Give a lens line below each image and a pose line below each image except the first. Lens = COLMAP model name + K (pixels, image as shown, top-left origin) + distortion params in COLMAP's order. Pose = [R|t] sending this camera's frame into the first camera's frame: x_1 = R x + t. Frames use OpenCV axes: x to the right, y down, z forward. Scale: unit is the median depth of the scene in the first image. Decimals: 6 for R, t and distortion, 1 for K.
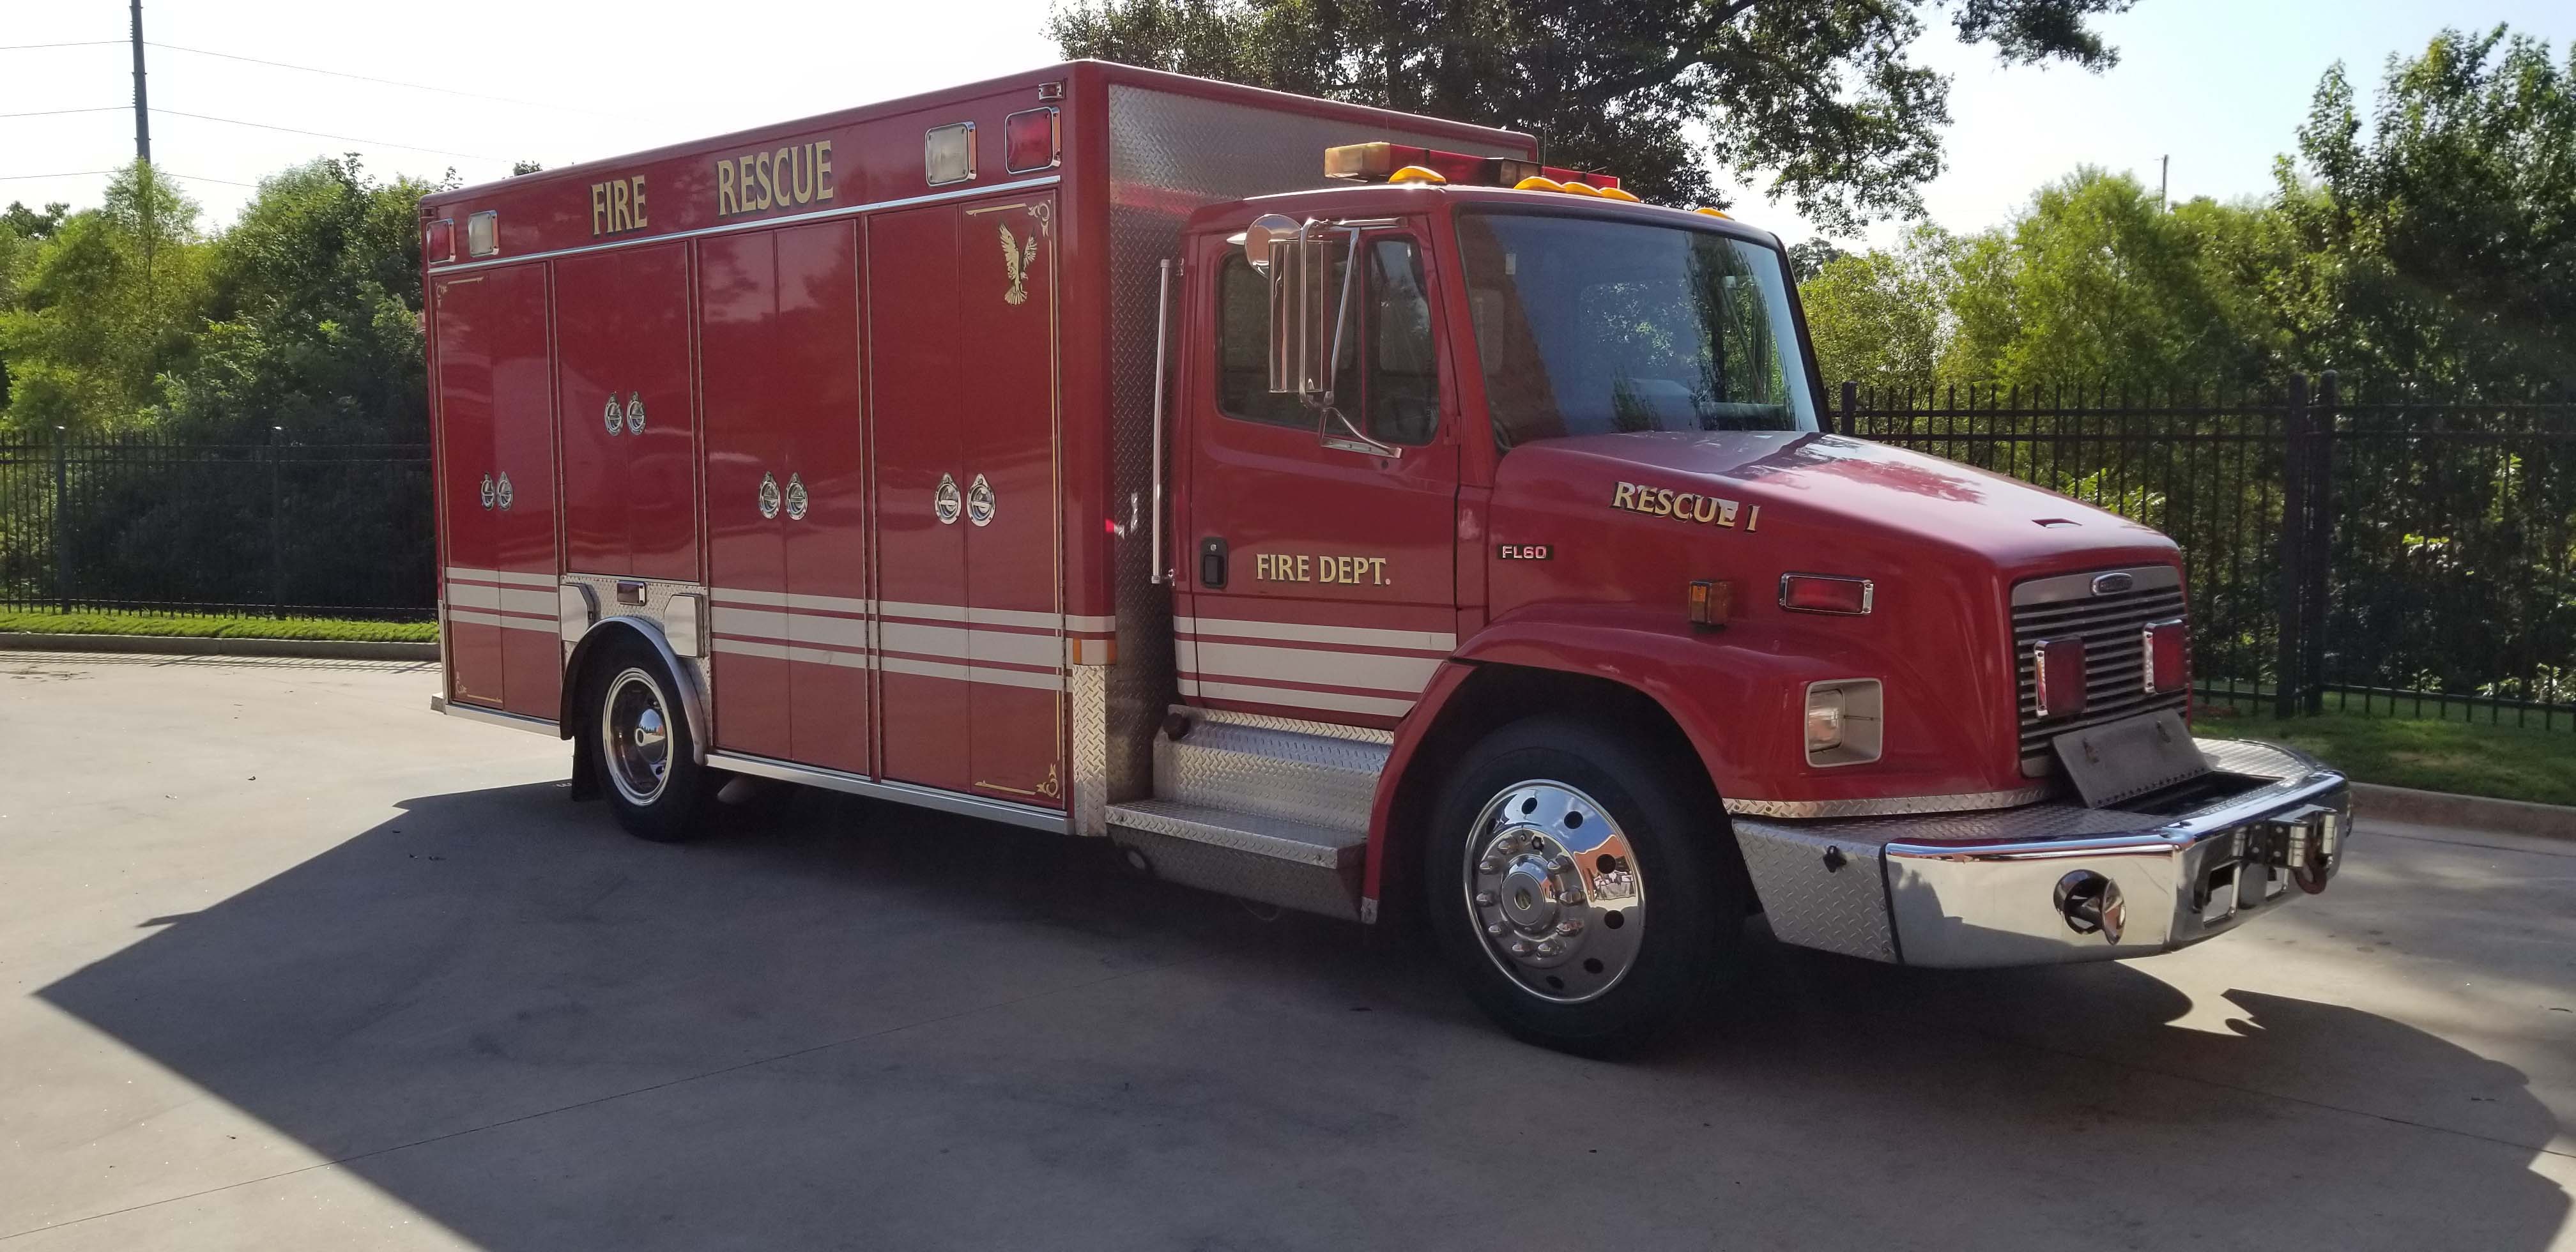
lens RADIAL K [[2036.2, 0, 1282.5], [0, 2036.2, 631.1], [0, 0, 1]] dist [0.063078, -0.121129]
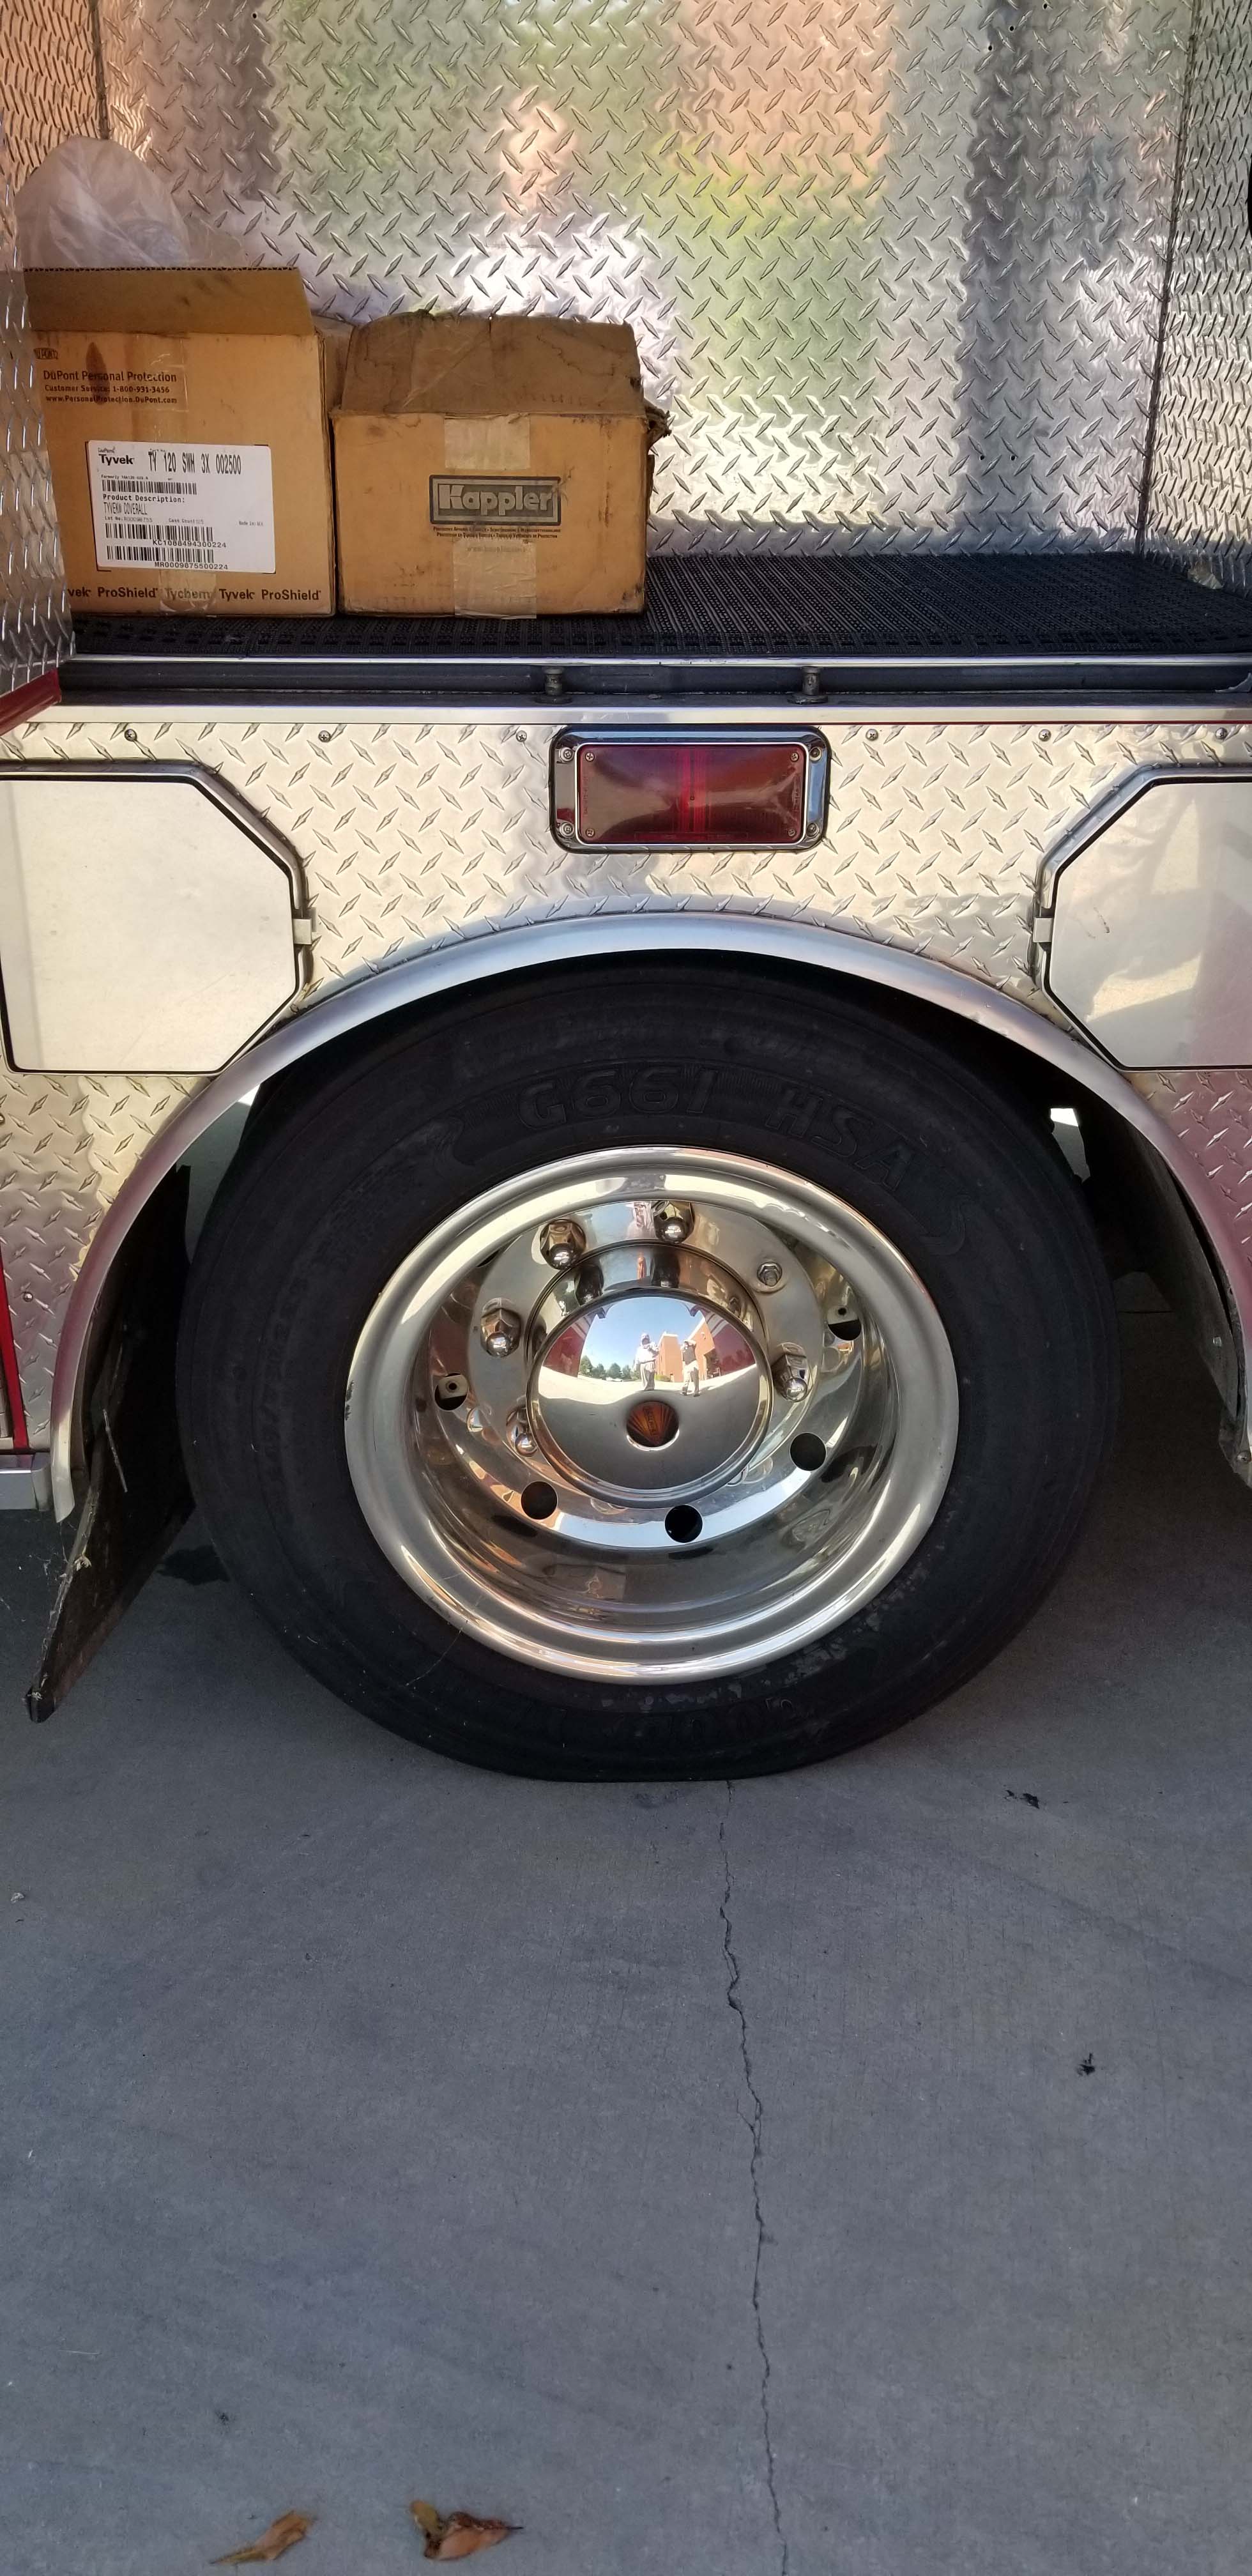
lens RADIAL K [[2037.0, 0, 626.0], [0, 2037.0, 1288.0], [0, 0, 1]] dist [0.097999, -0.152147]
pose [[0.685868, -0.295696, 0.664943, -0.522747], [0.049963, 0.930705, 0.362343, -0.050821], [-0.726009, -0.215297, 0.653114, 0.975197]]
